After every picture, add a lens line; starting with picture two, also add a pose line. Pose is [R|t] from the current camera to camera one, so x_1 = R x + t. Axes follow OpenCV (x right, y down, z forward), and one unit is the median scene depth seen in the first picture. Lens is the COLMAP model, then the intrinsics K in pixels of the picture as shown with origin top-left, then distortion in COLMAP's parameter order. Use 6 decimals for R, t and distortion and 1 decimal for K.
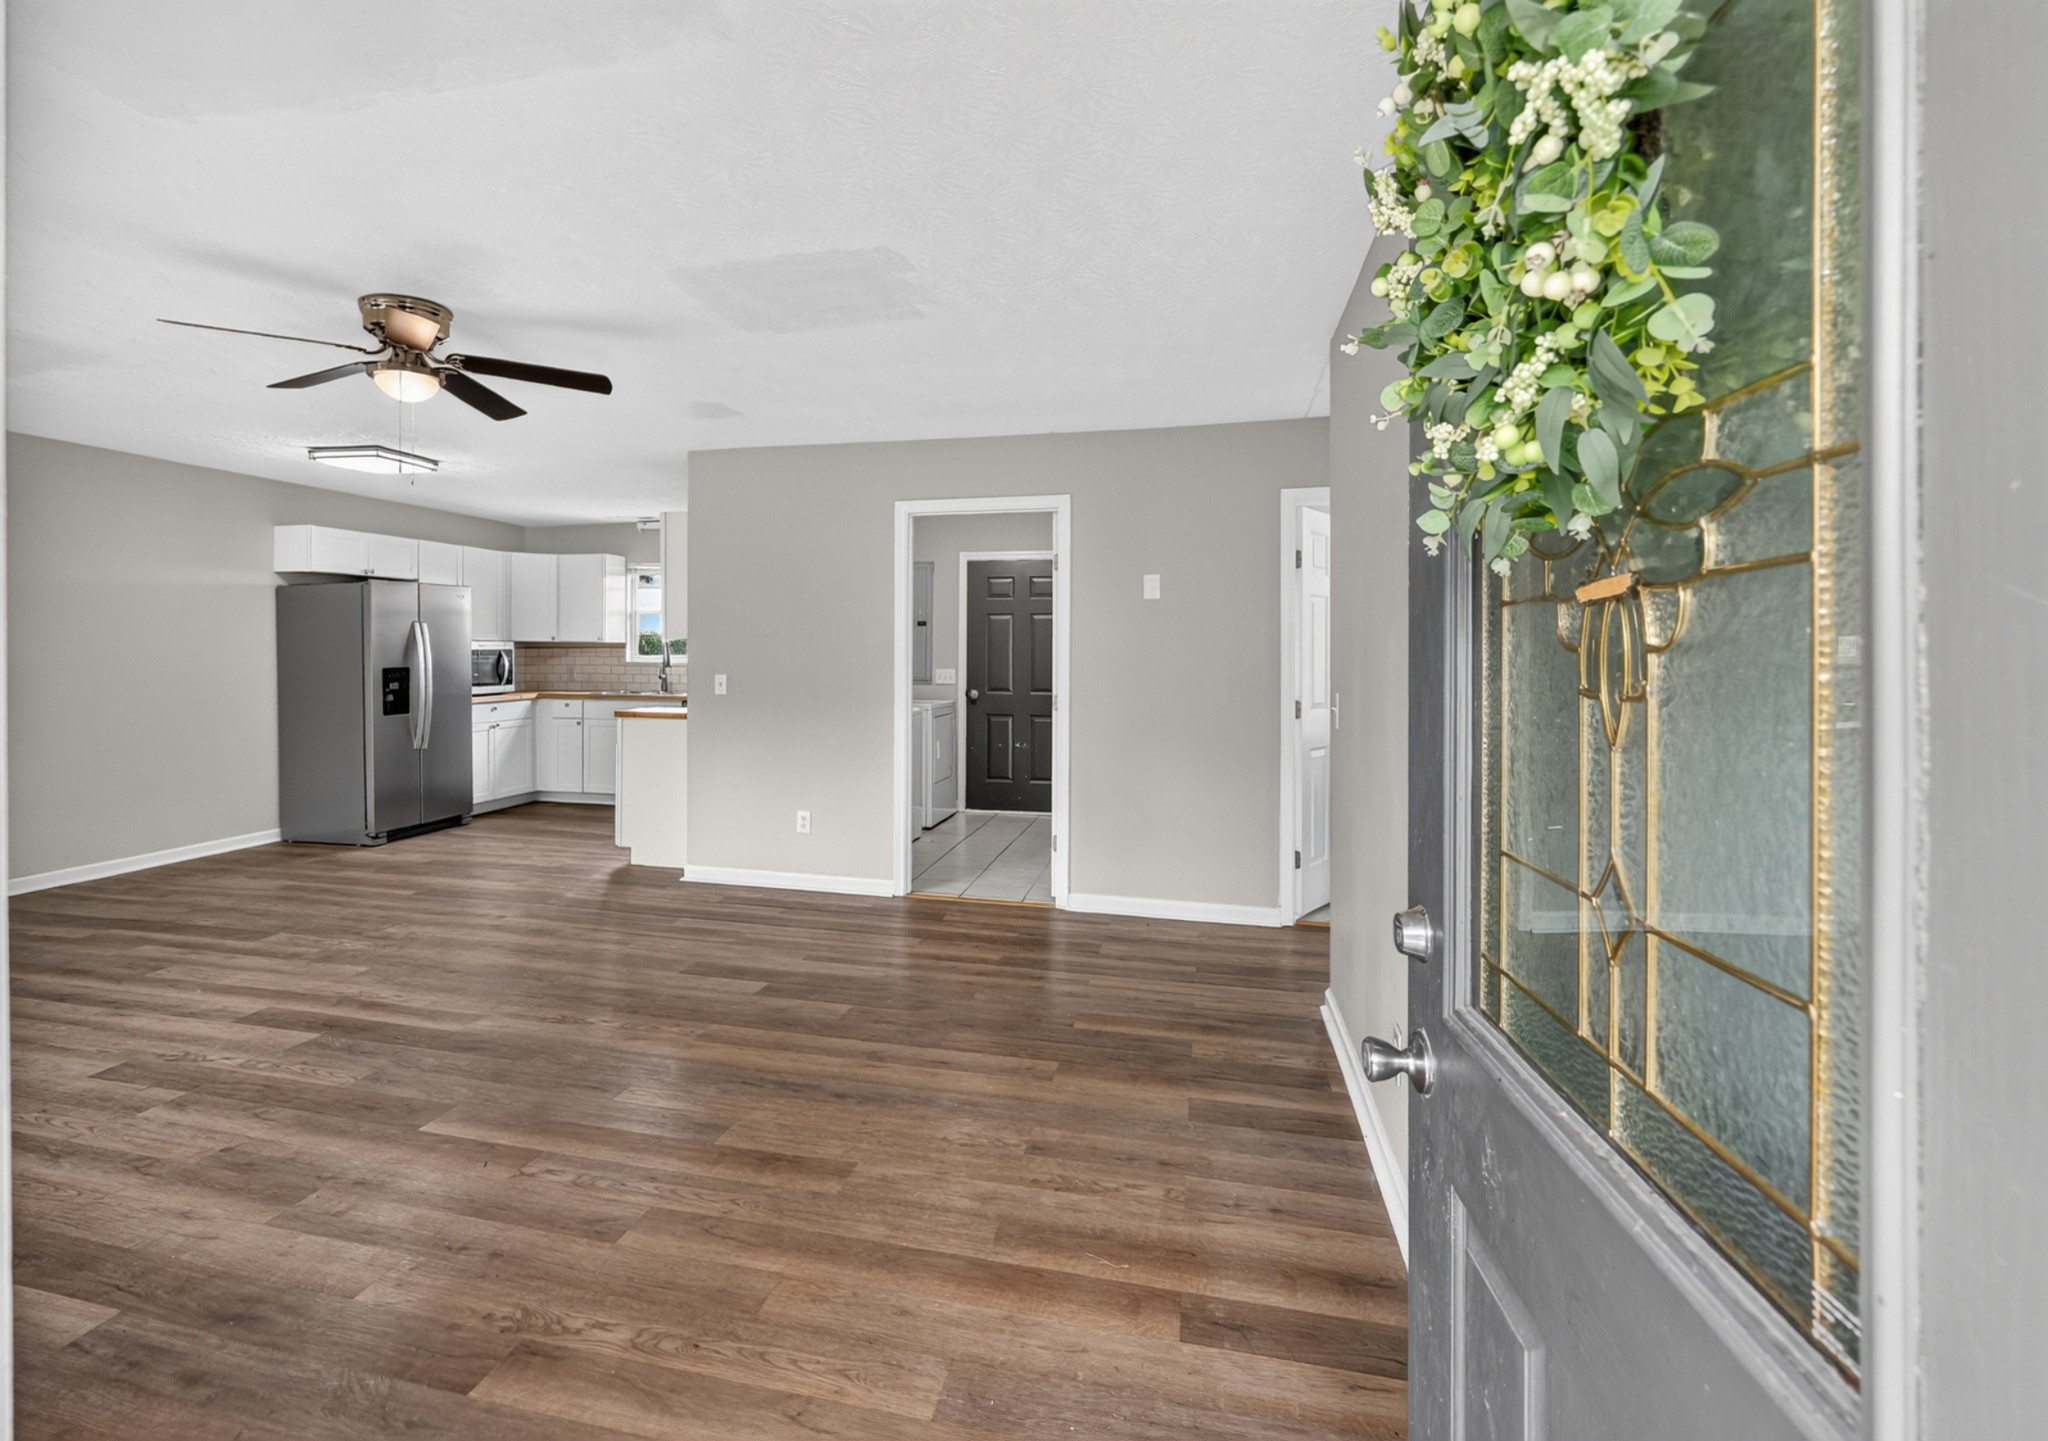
lens RADIAL K [[968.6, 0, 949.1], [0, 968.6, 663.4], [0, 0, 1]] dist [-0.006092, 0.002109]
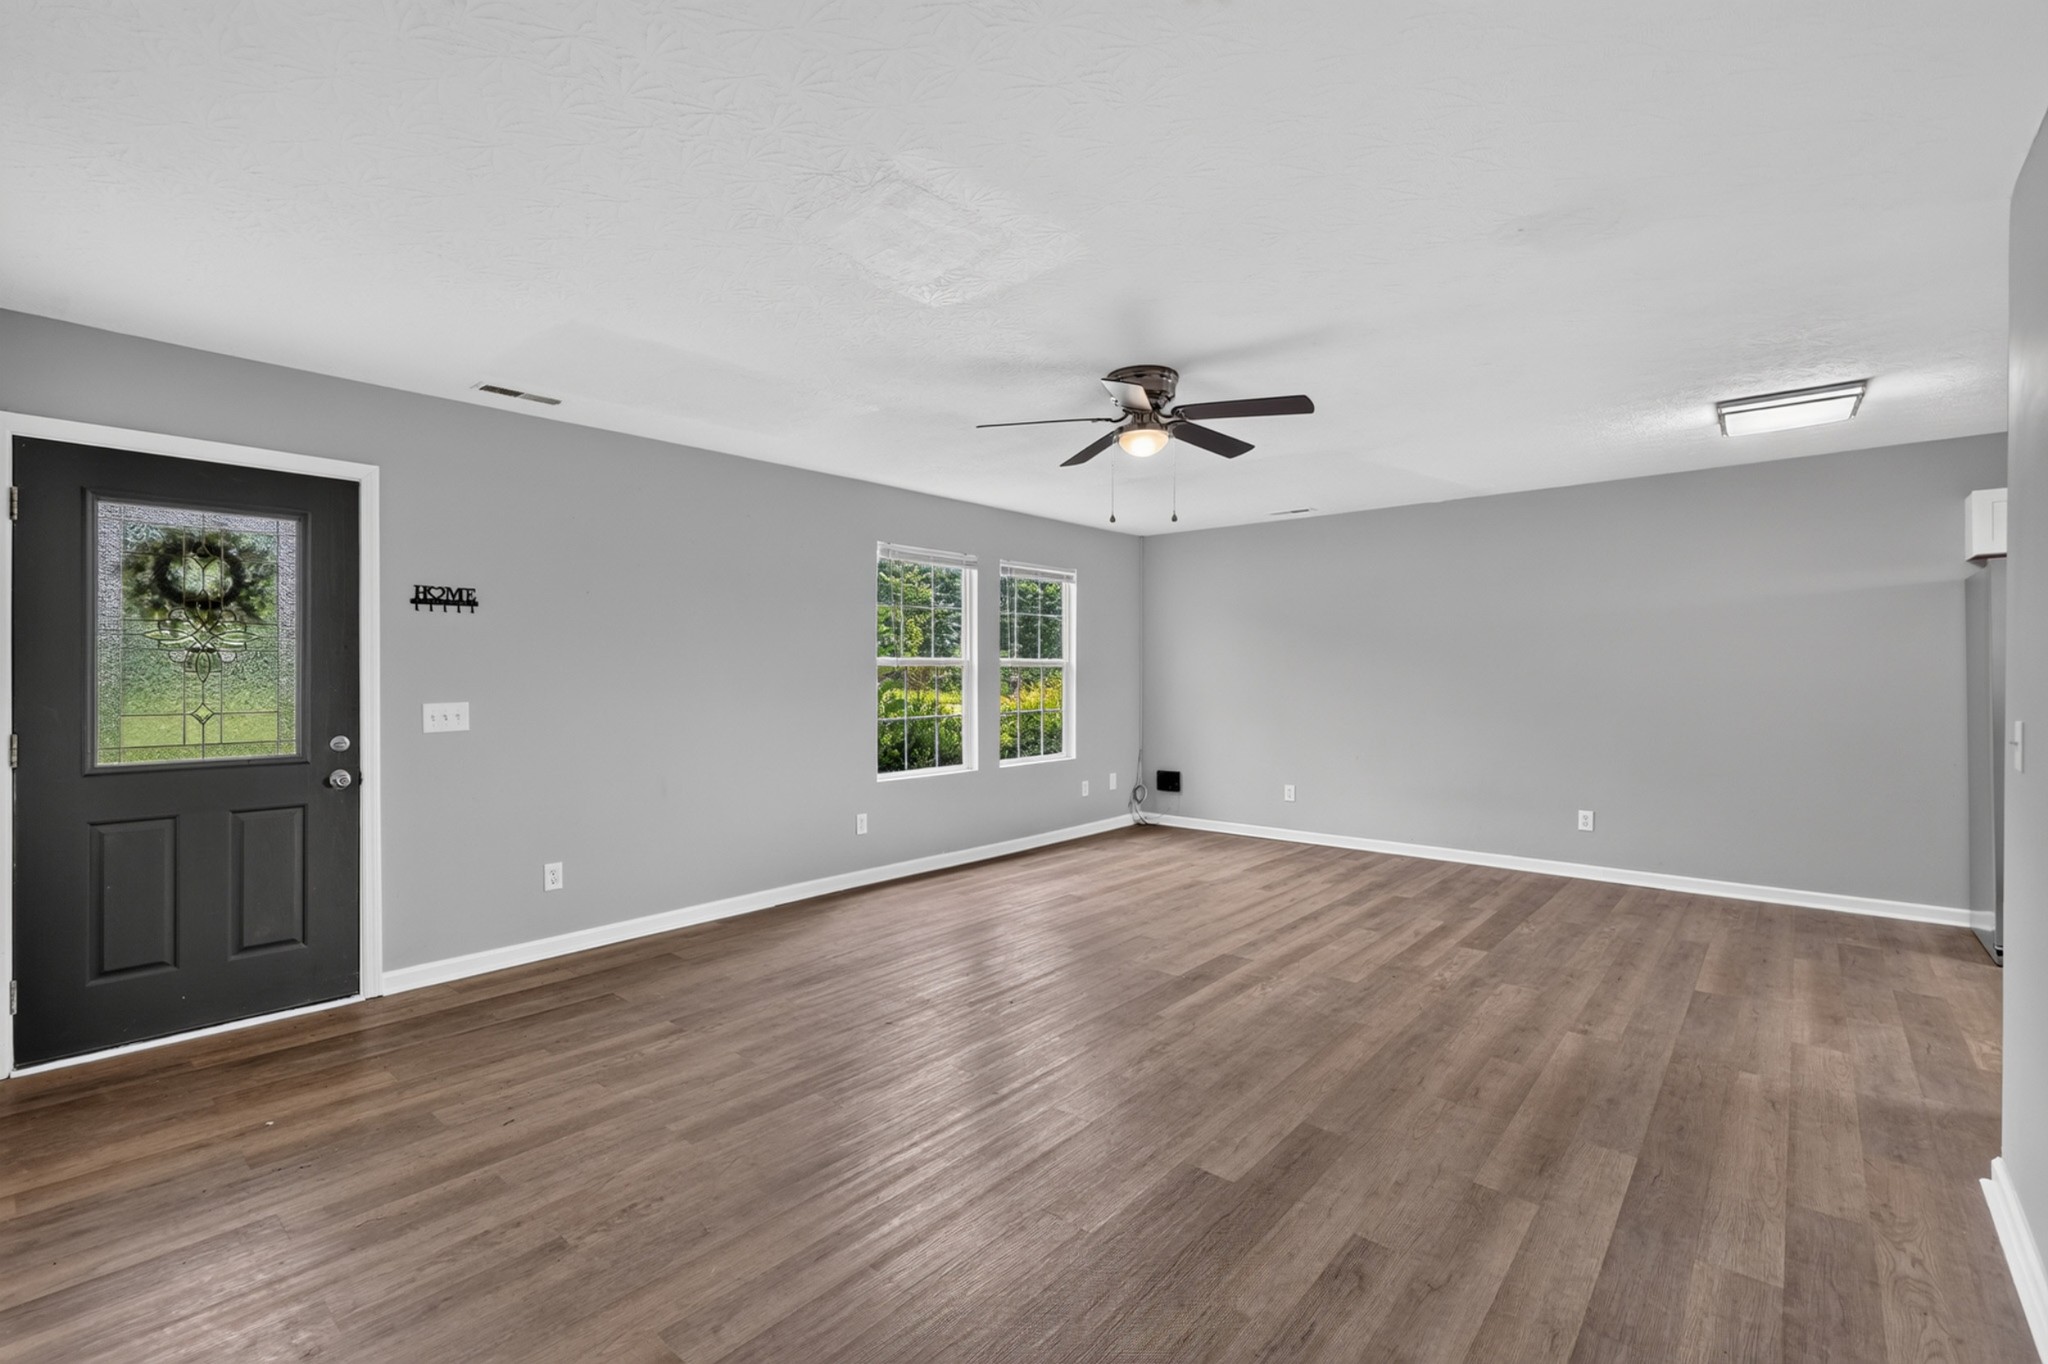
lens RADIAL K [[913.0, 0, 1014.9], [0, 913.0, 640.5], [0, 0, 1]] dist [0.004029, -0.001366]
pose [[-0.447582, -0.031837, -0.893676, 0.311879], [-0.011155, 0.999487, -0.030019, -0.004617], [0.894173, -0.003467, -0.447707, 0.833860]]
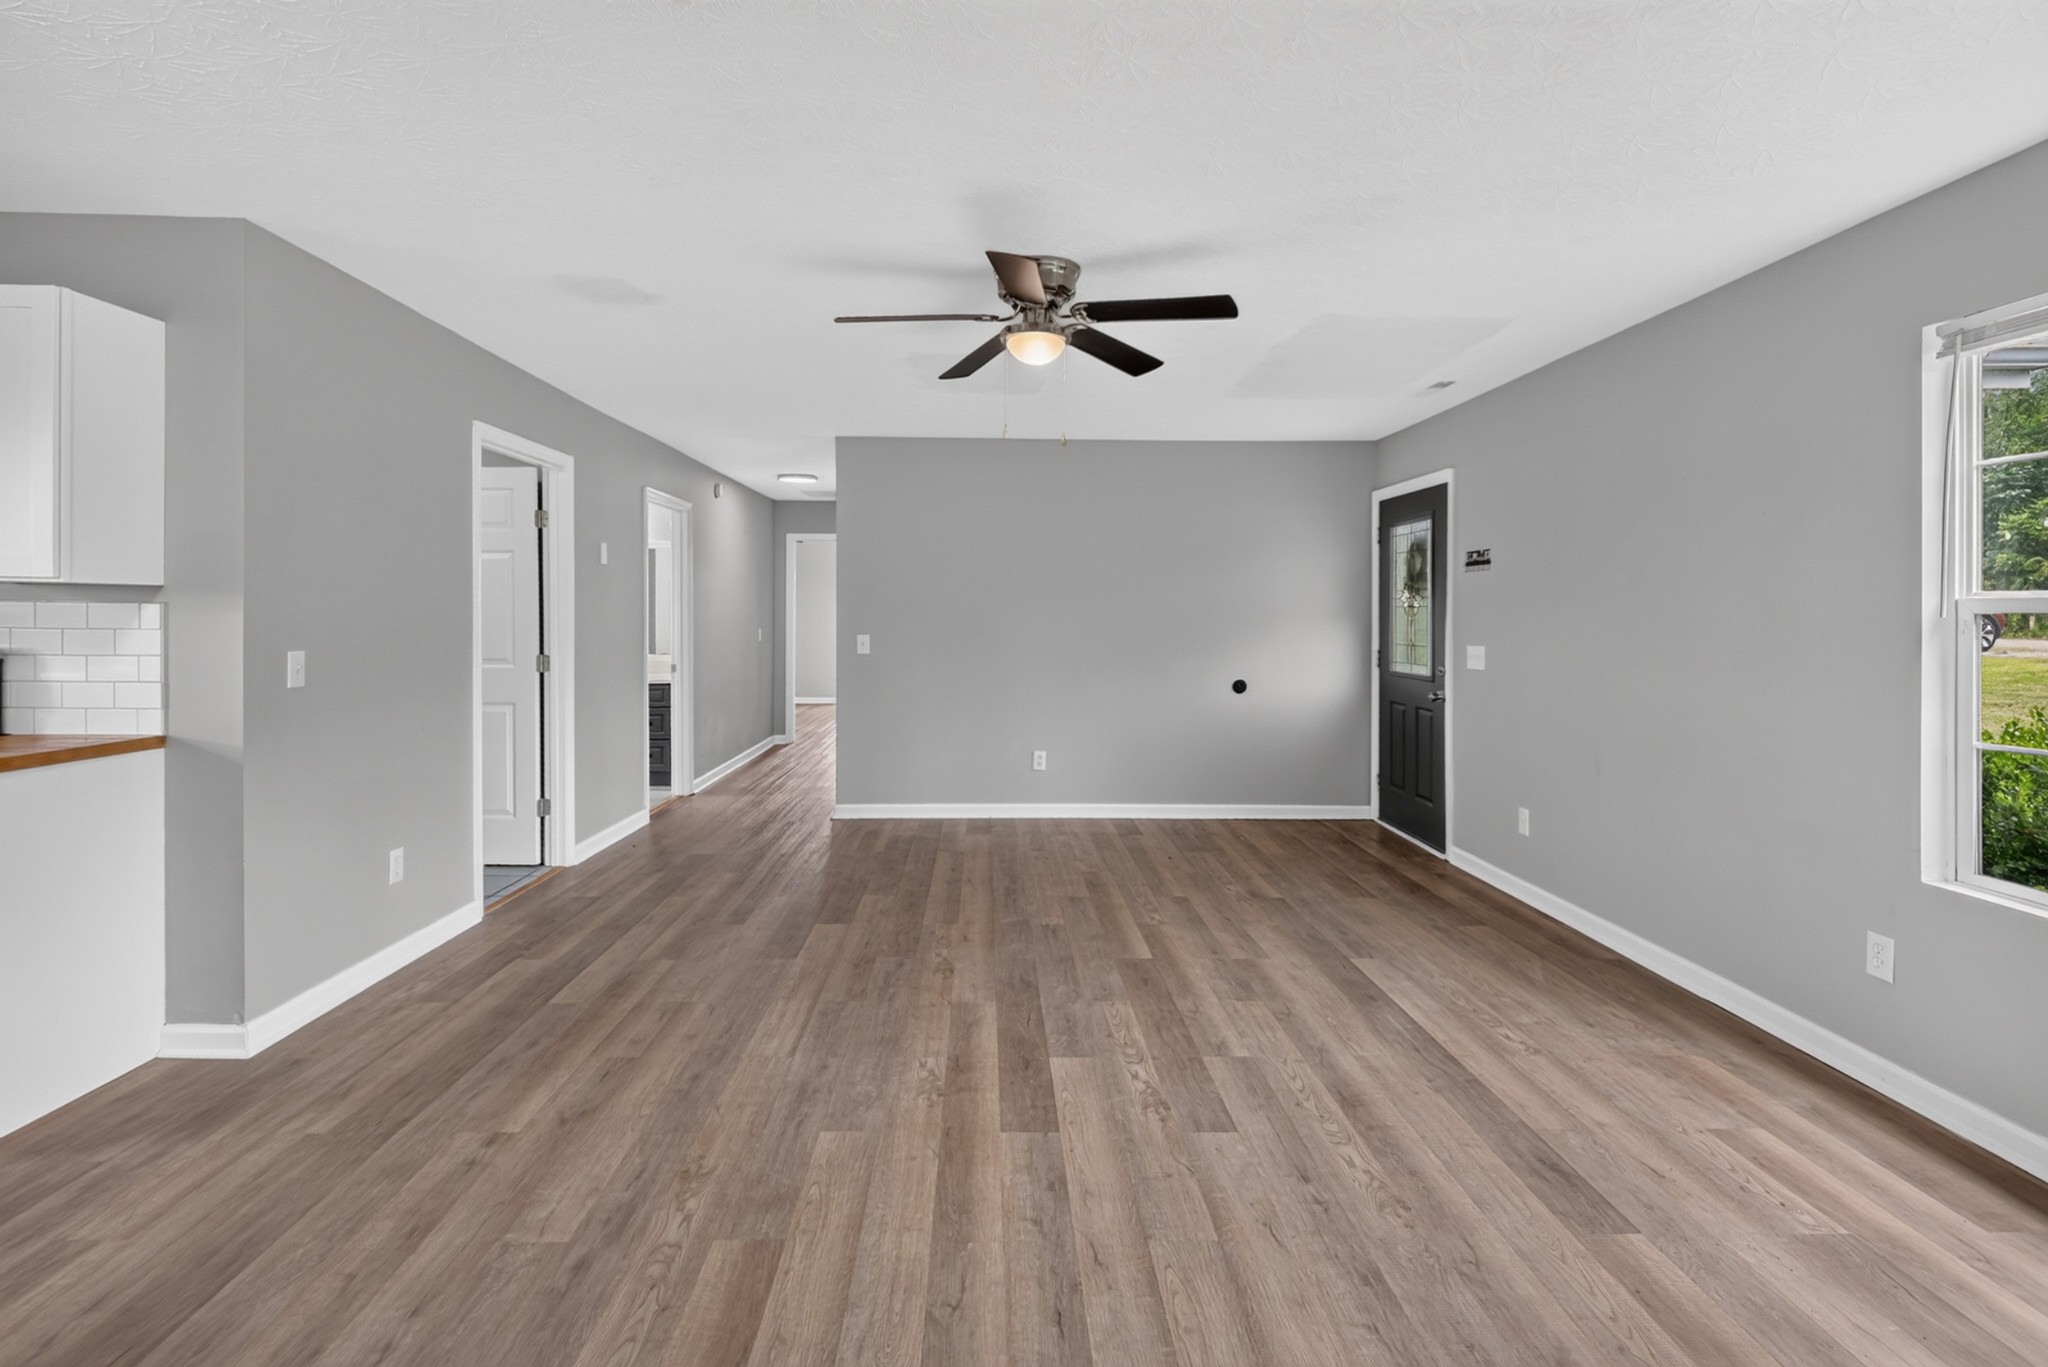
lens RADIAL K [[947.6, 0, 1006.2], [0, 947.6, 612.5], [0, 0, 1]] dist [-0.003615, 0.001551]
pose [[-0.270843, -0.001861, 0.962622, -0.904950], [0.005032, 0.999982, 0.003349, -0.010029], [-0.962610, 0.005751, -0.270829, 0.787707]]
